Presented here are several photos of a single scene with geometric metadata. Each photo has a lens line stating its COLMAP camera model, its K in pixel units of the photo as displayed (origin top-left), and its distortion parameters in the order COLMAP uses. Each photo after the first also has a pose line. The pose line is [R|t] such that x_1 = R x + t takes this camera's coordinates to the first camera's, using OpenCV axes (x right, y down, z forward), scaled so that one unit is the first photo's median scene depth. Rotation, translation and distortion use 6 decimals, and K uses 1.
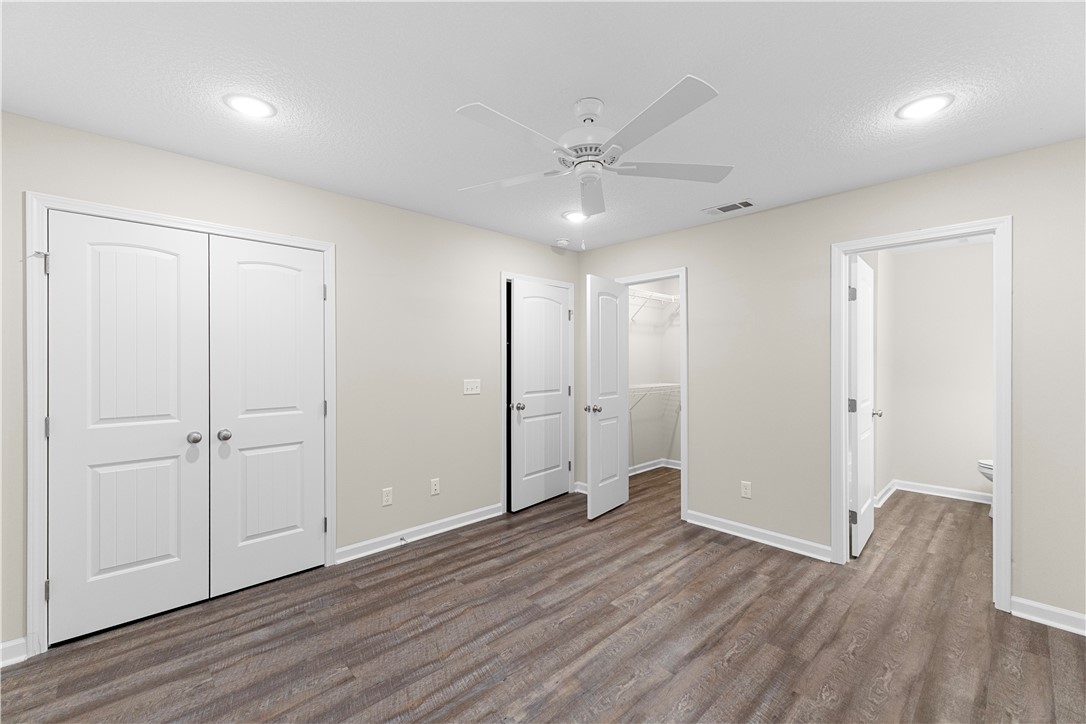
lens RADIAL K [[465.0, 0, 543.1], [0, 465.0, 363.4], [0, 0, 1]] dist [-0.001051, -0.000468]
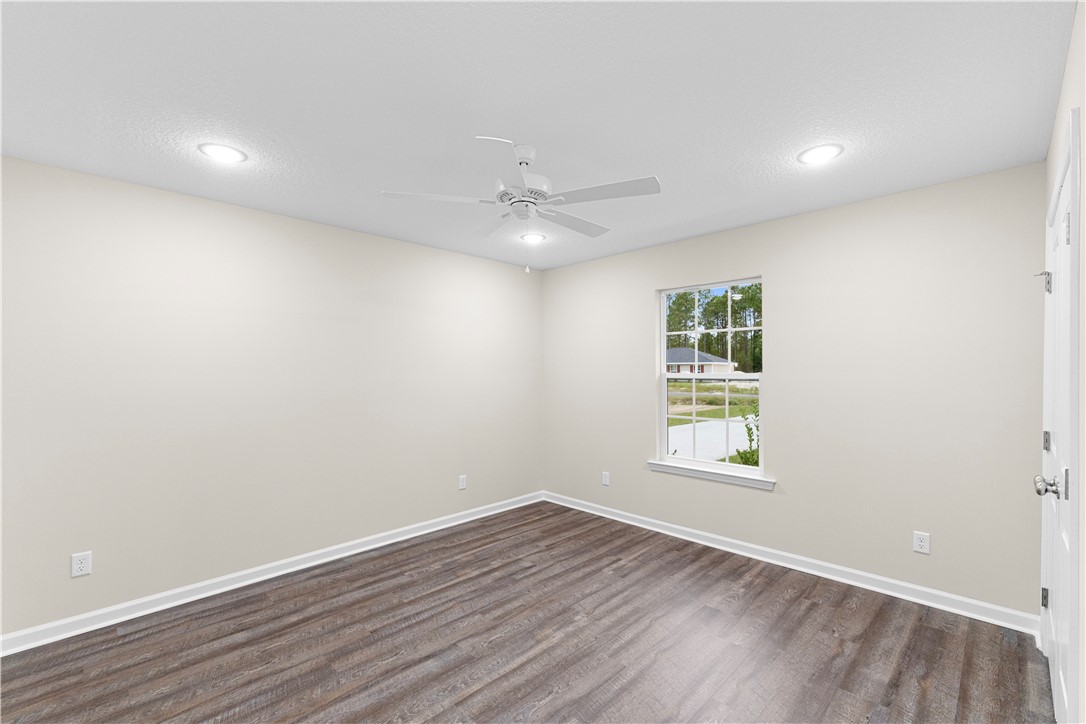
lens RADIAL K [[465.0, 0, 541.3], [0, 465.0, 366.5], [0, 0, 1]] dist [-0.001051, -0.000468]
pose [[-0.999801, 0.004332, -0.019496, 0.077156], [0.004409, 0.999983, -0.003931, -0.029321], [0.019479, -0.004016, -0.999802, 2.072259]]
